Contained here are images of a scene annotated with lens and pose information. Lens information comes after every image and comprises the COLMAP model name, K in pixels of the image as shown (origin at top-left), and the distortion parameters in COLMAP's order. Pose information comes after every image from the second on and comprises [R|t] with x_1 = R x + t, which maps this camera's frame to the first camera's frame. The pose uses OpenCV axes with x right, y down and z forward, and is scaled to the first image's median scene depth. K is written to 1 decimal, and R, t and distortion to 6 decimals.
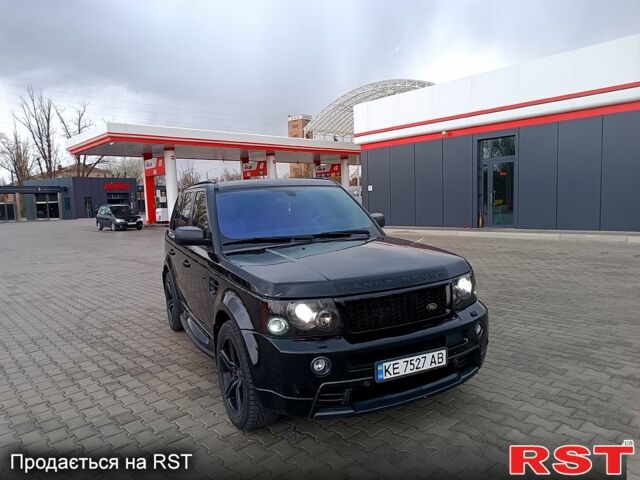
lens RADIAL K [[453.6, 0, 316.4], [0, 453.6, 239.2], [0, 0, 1]] dist [0.034910, -0.024833]
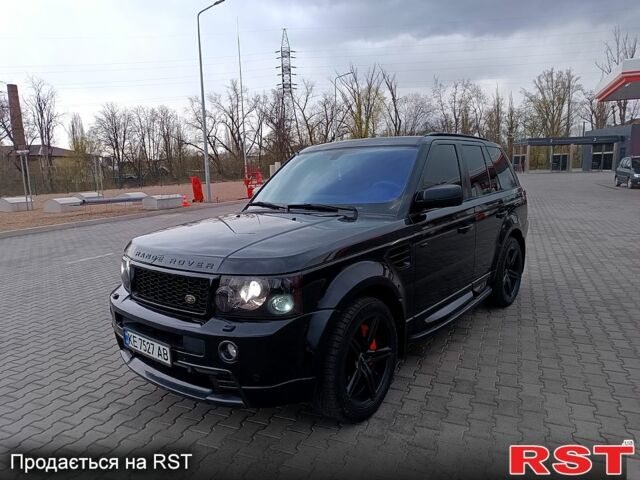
lens RADIAL K [[453.6, 0, 319.7], [0, 453.6, 241.7], [0, 0, 1]] dist [0.034910, -0.024833]
pose [[0.417878, 0.172229, -0.892029, 0.686333], [-0.070649, 0.985053, 0.157093, -0.068194], [0.905752, -0.002625, 0.423800, 0.536945]]
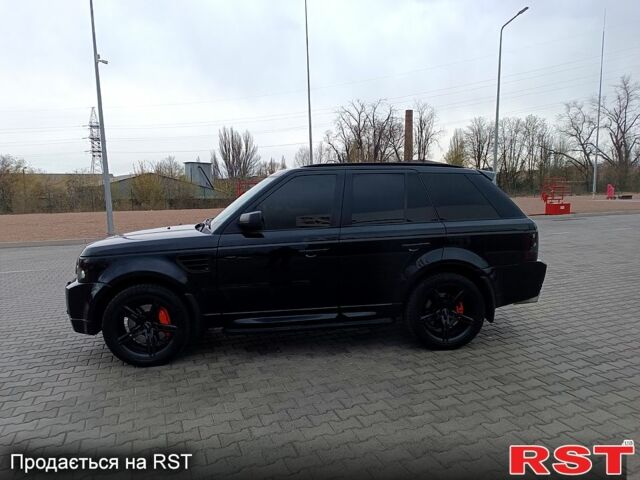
lens RADIAL K [[453.6, 0, 318.8], [0, 453.6, 240.2], [0, 0, 1]] dist [0.034910, -0.024833]
pose [[-0.344767, 0.153098, -0.926119, 0.842447], [-0.055580, 0.981549, 0.182952, -0.149908], [0.937041, 0.114550, -0.329896, 1.271749]]
